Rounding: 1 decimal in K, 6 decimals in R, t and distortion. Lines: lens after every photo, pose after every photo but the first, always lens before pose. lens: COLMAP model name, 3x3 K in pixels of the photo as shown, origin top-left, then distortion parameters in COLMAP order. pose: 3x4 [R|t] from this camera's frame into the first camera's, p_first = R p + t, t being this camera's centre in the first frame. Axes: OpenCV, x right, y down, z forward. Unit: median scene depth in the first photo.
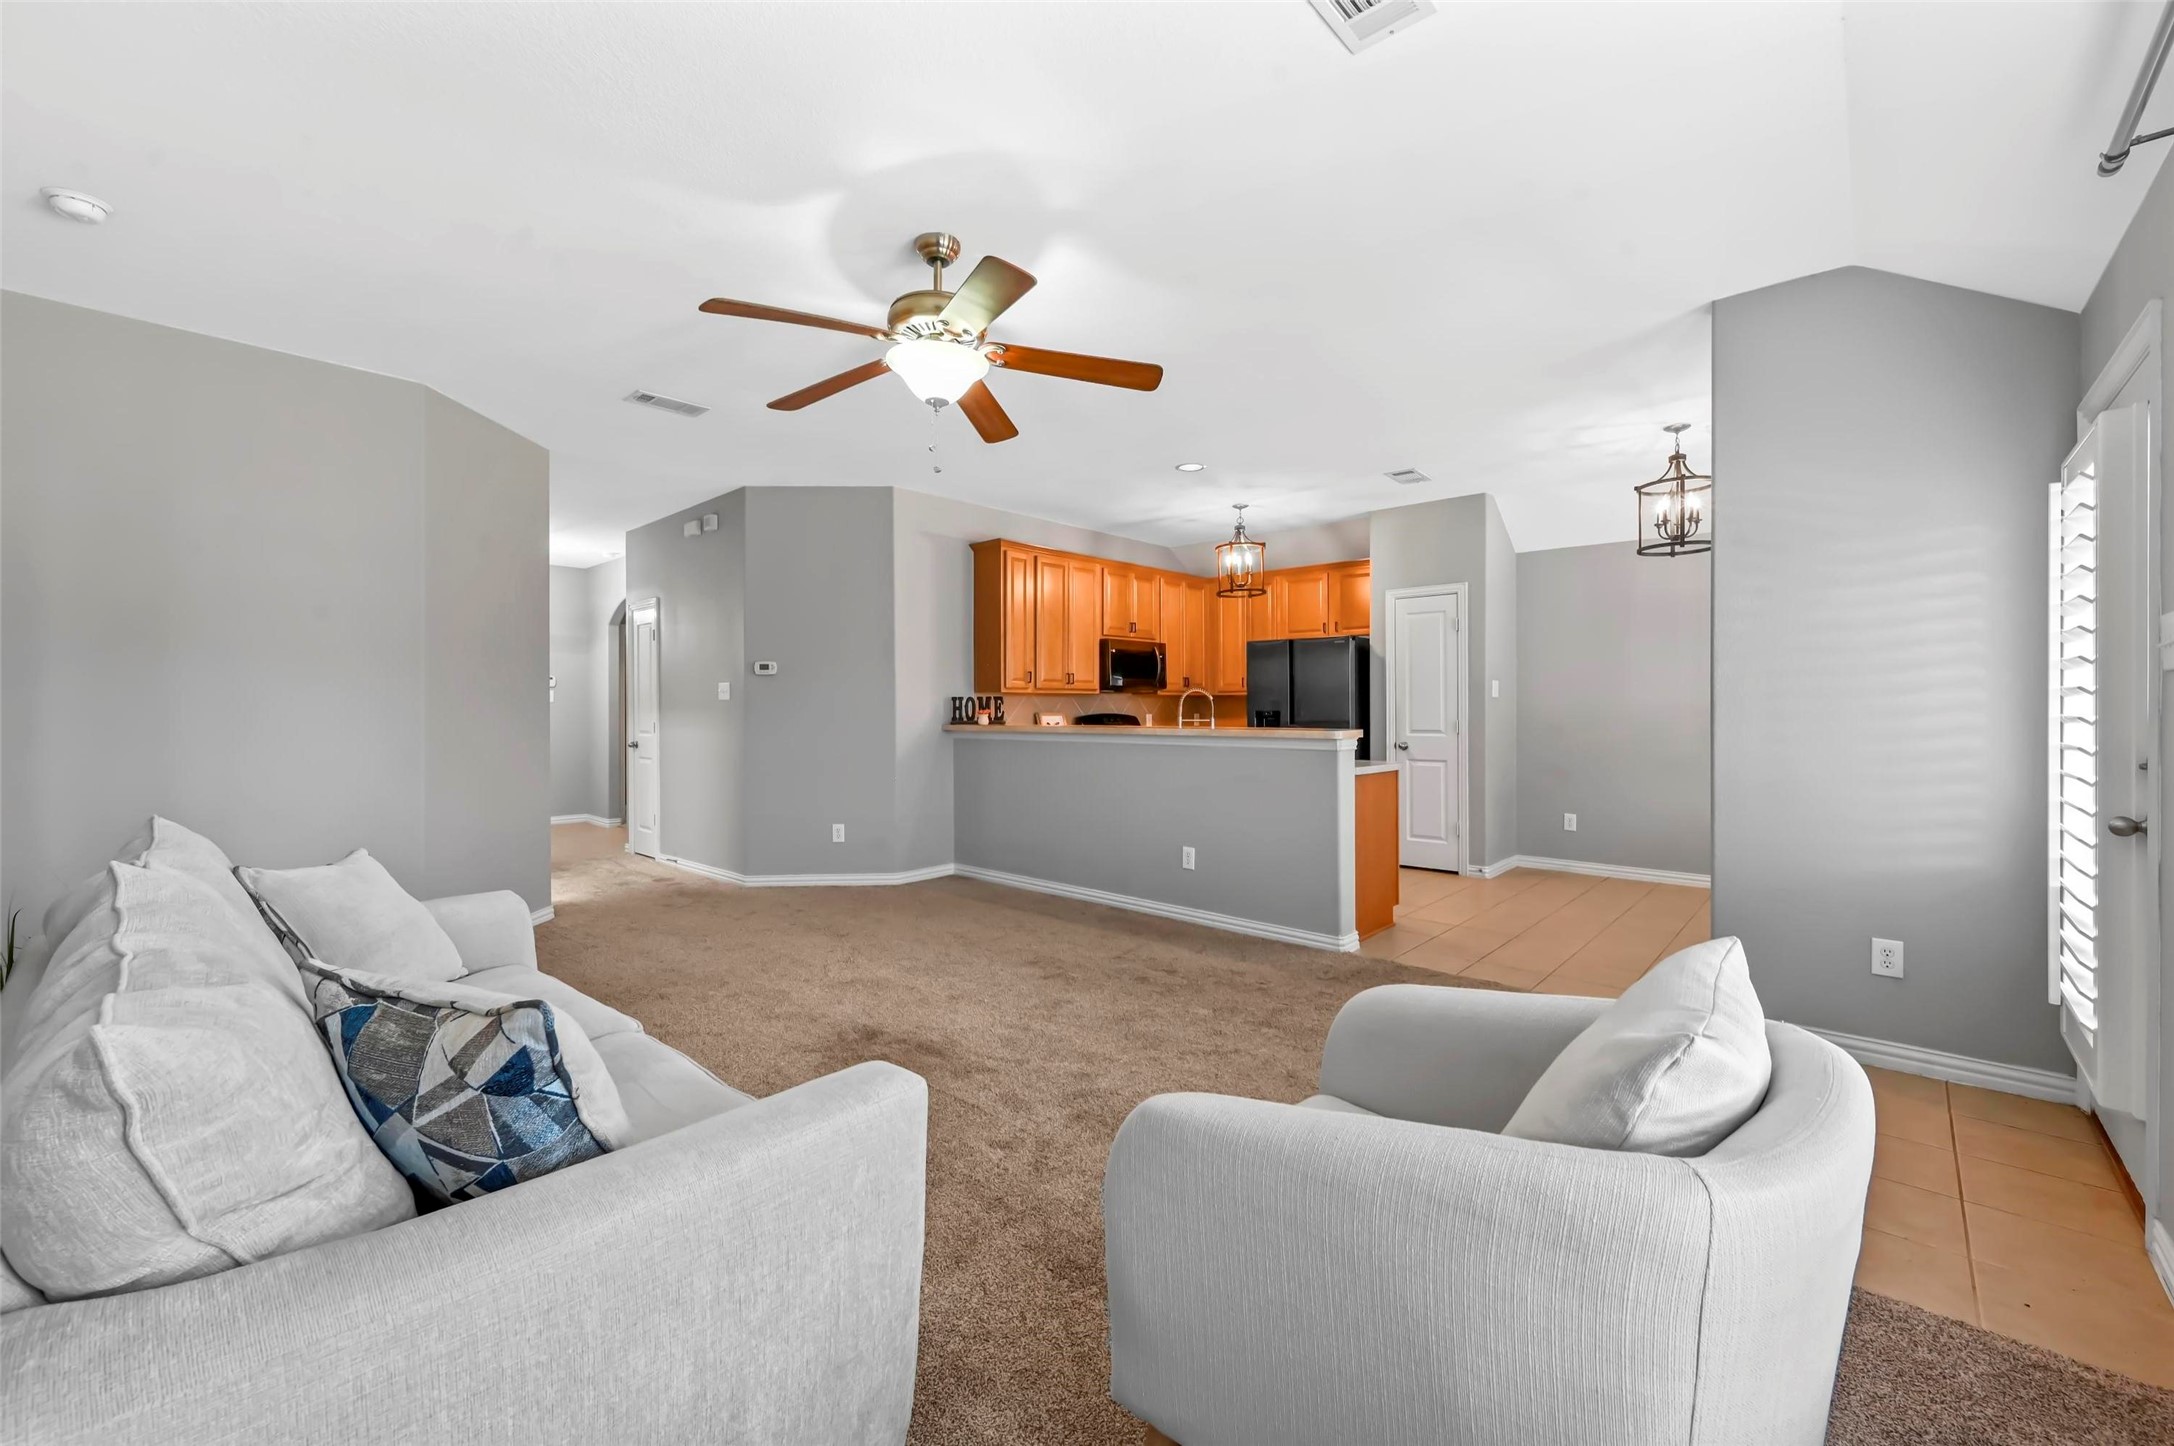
lens RADIAL K [[855.7, 0, 1098.8], [0, 855.7, 705.8], [0, 0, 1]] dist [-0.002433, 0.000402]
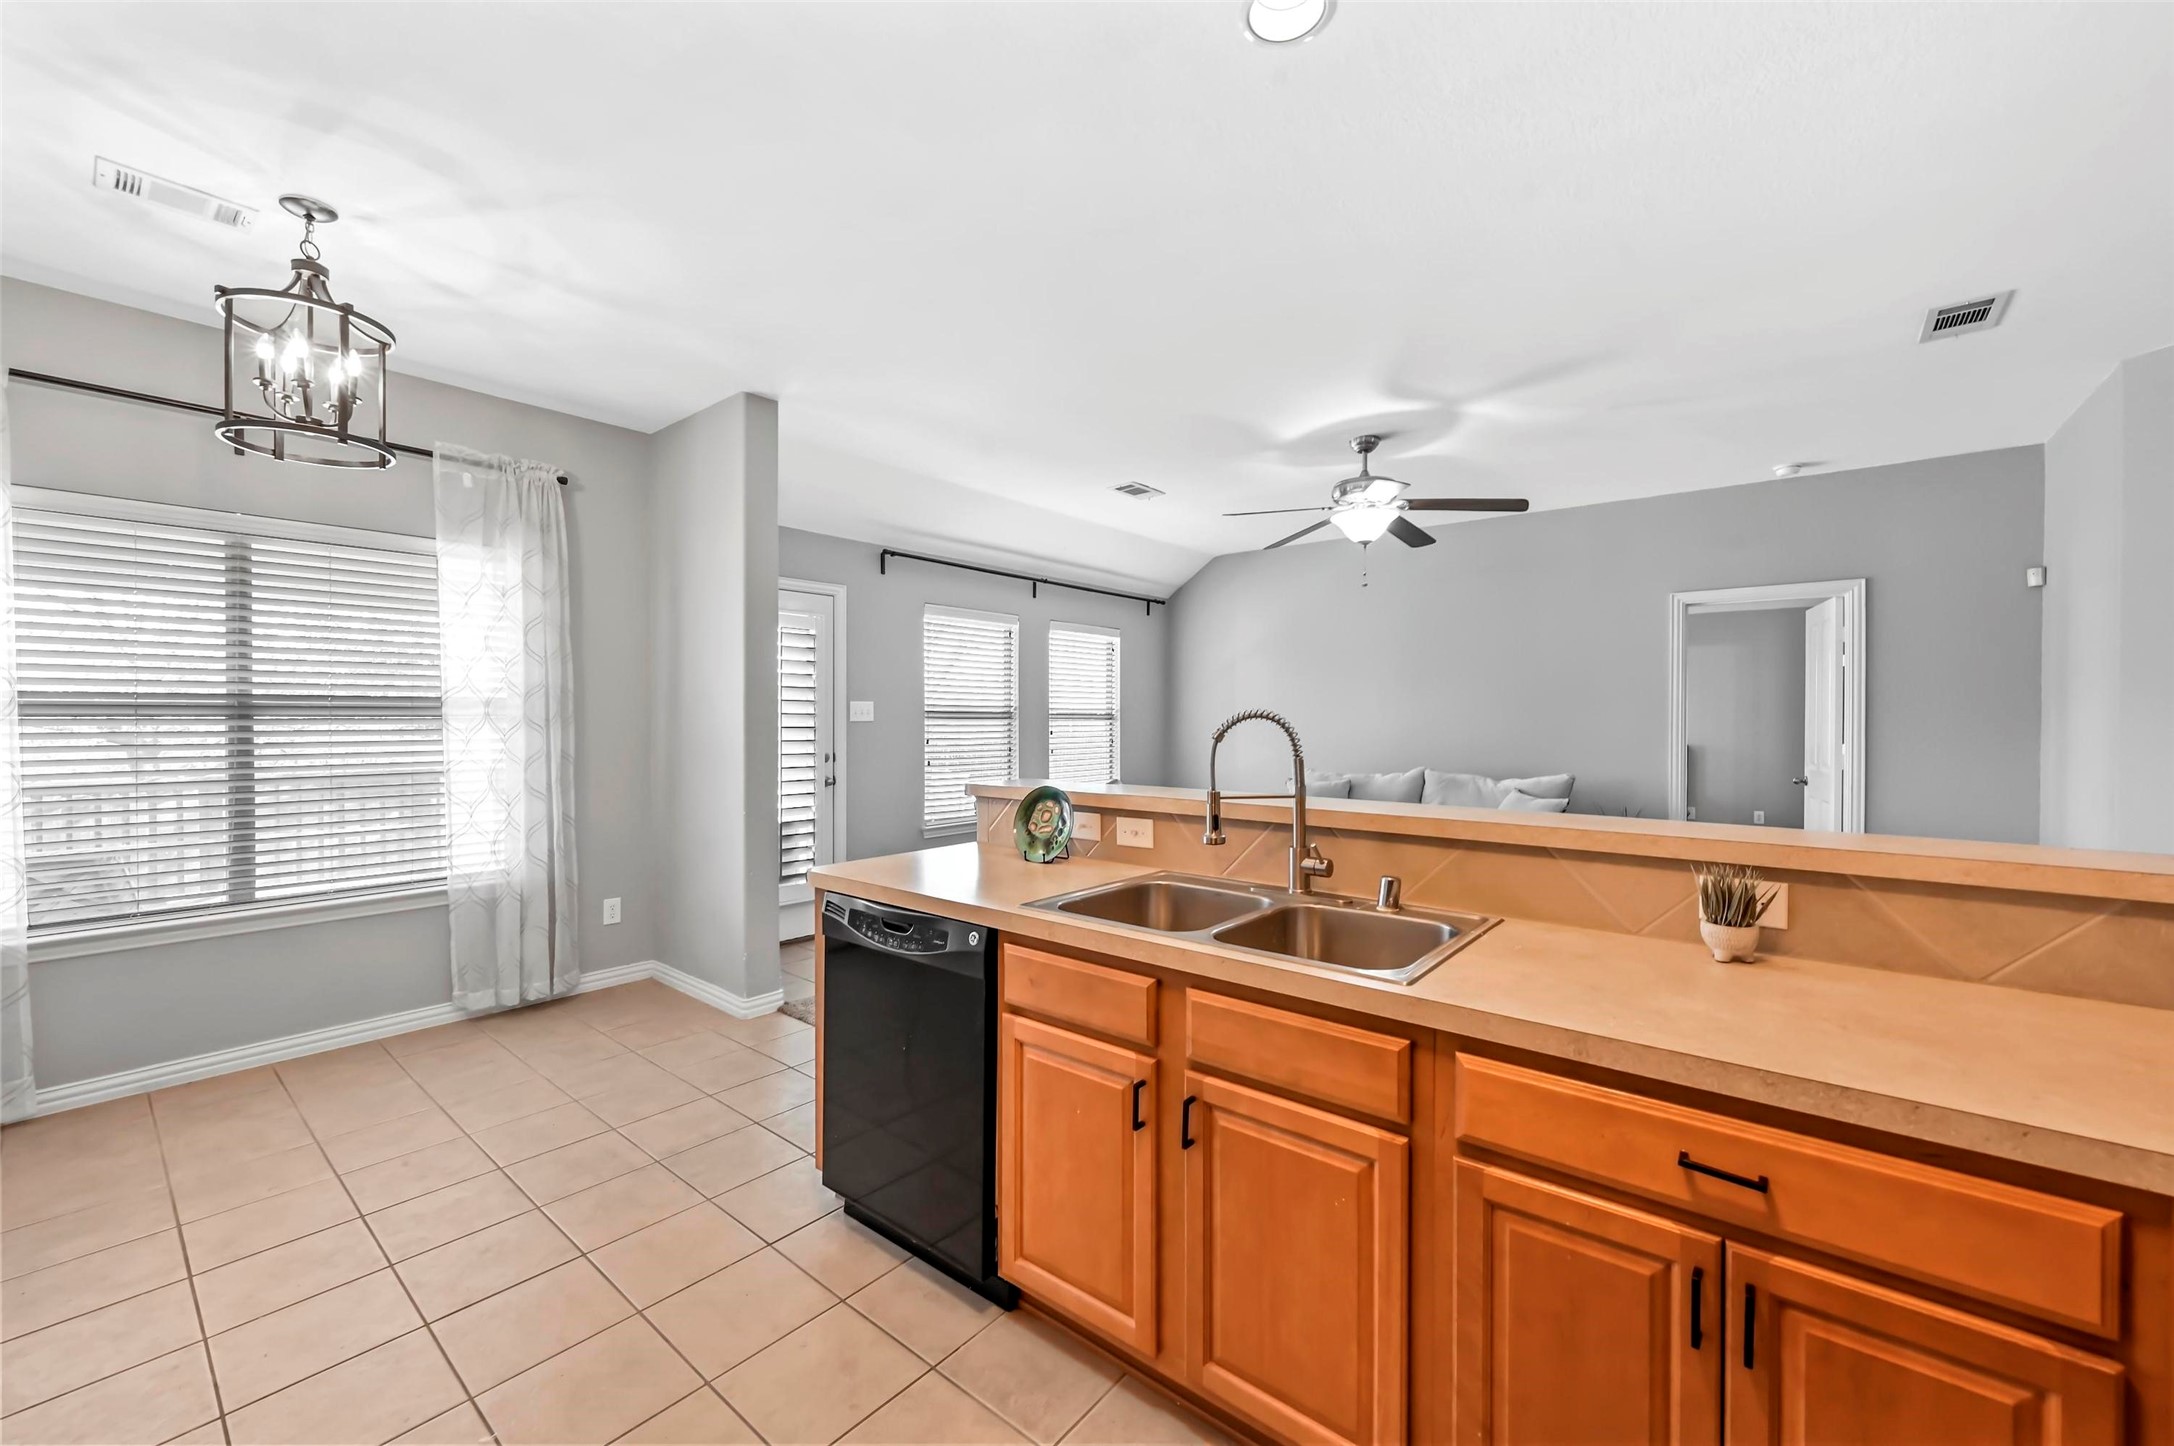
lens RADIAL K [[855.7, 0, 1085.1], [0, 855.7, 722.0], [0, 0, 1]] dist [-0.002433, 0.000402]
pose [[-0.999323, 0.000104, -0.036799, 0.155506], [-0.000074, 0.999988, 0.004852, -0.012913], [0.036799, 0.004852, -0.999311, 1.046066]]
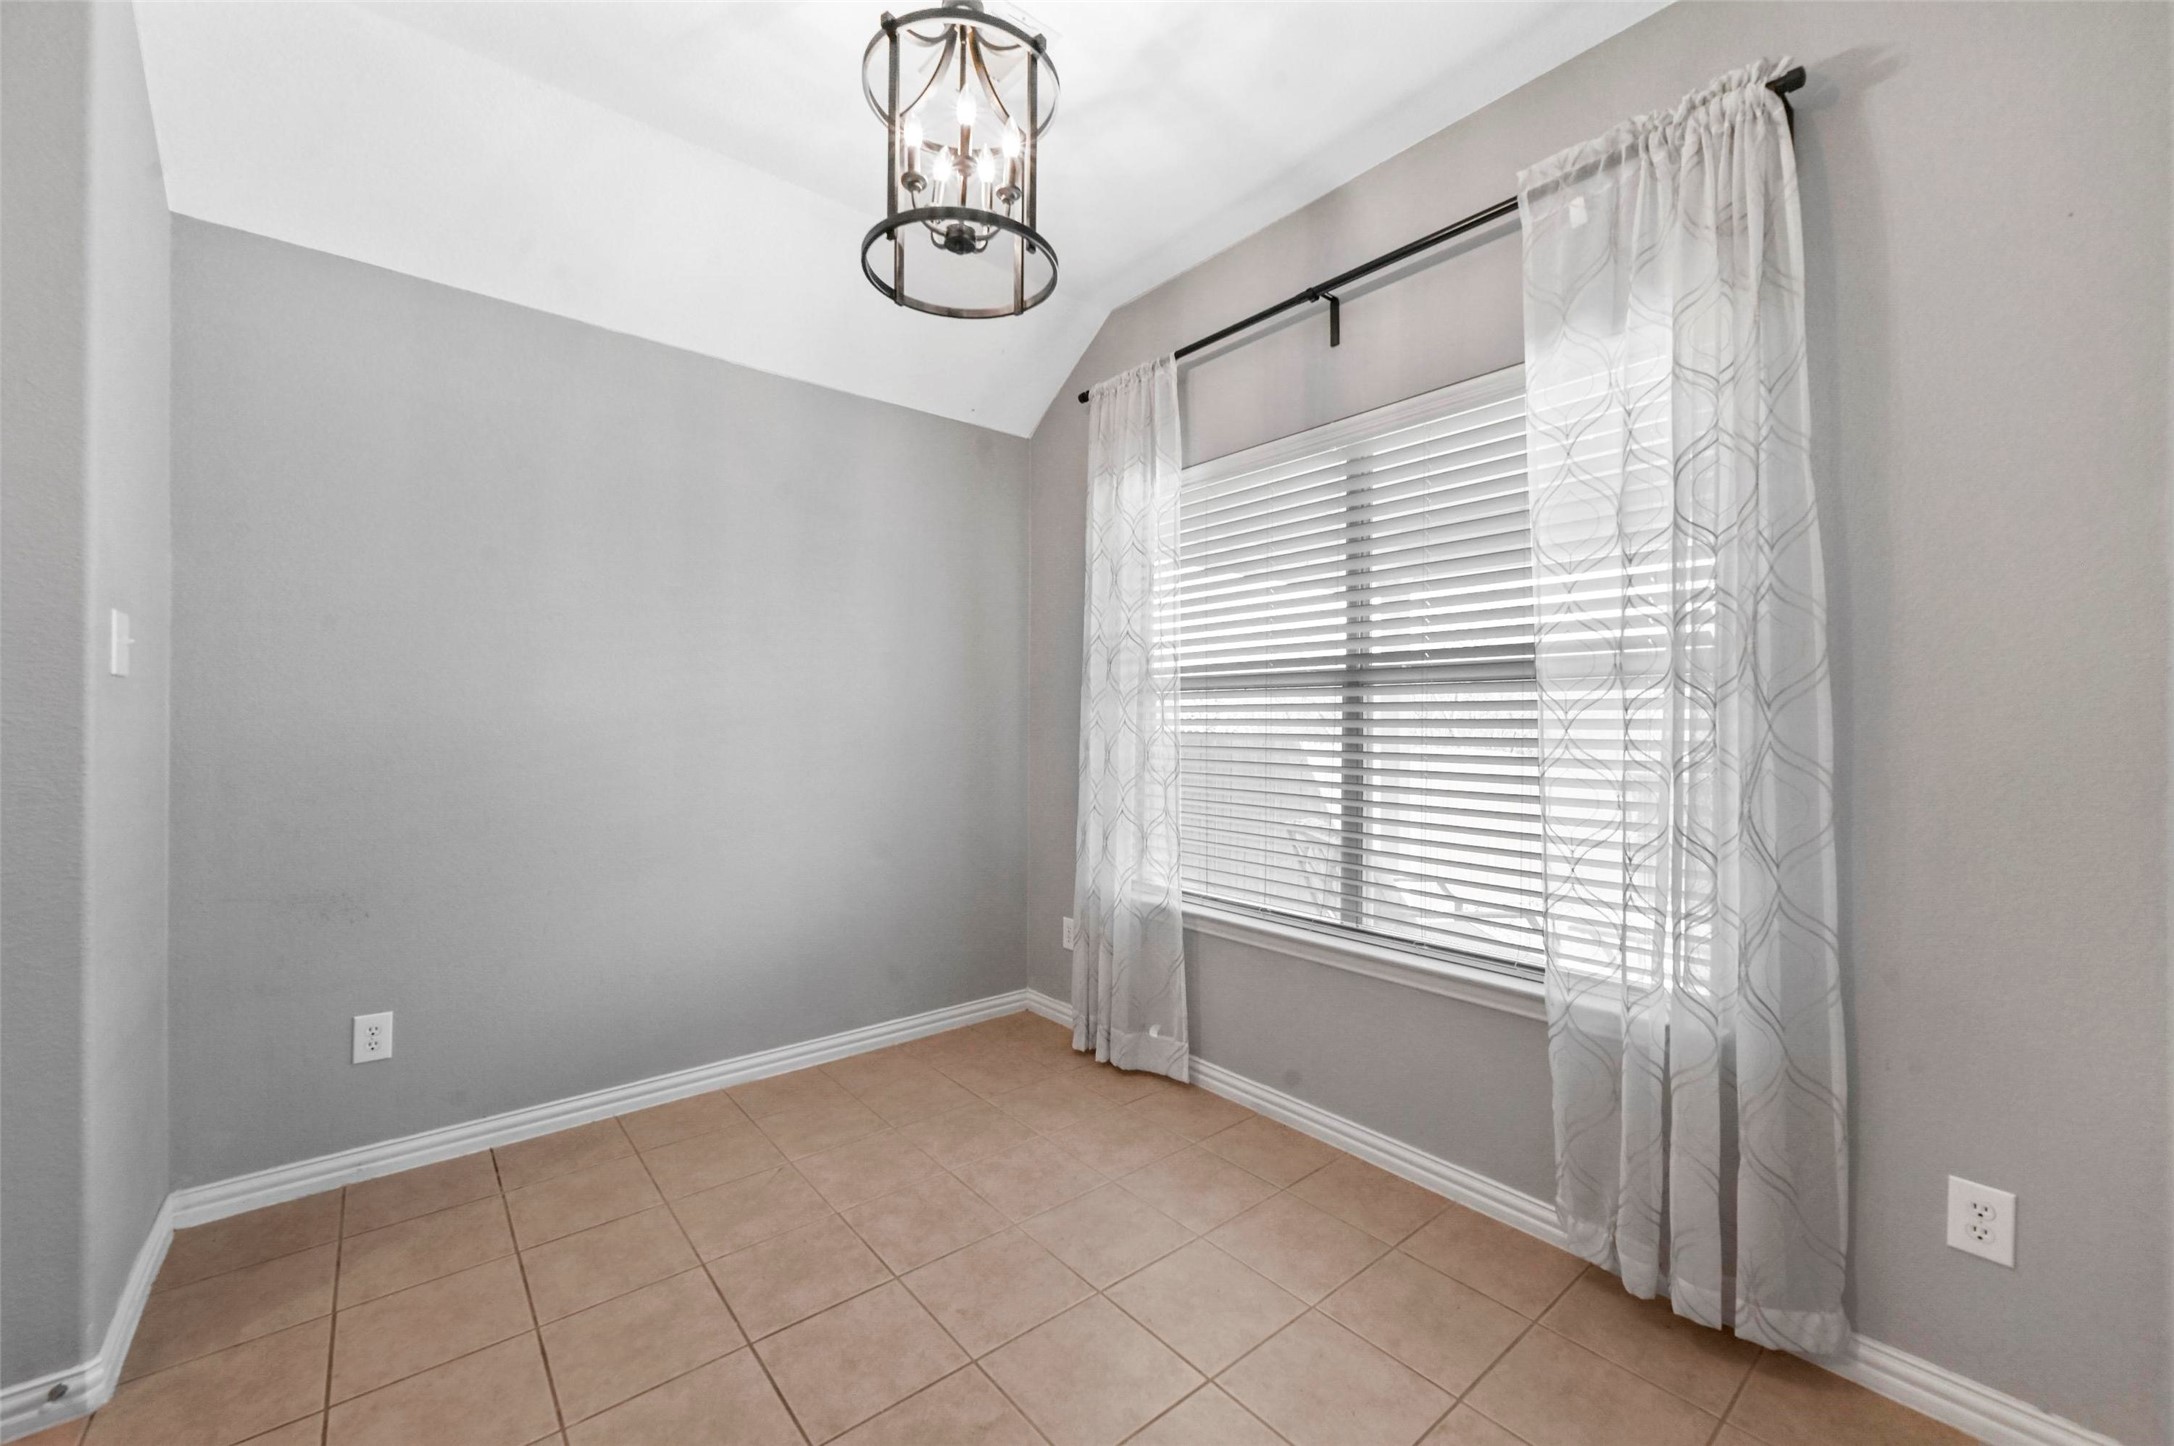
lens RADIAL K [[855.7, 0, 1073.6], [0, 855.7, 715.5], [0, 0, 1]] dist [-0.002433, 0.000402]
pose [[0.156109, 0.003595, 0.987733, 0.225553], [-0.001708, 0.999993, -0.003370, 0.001280], [-0.987738, -0.001161, 0.156114, 0.615641]]
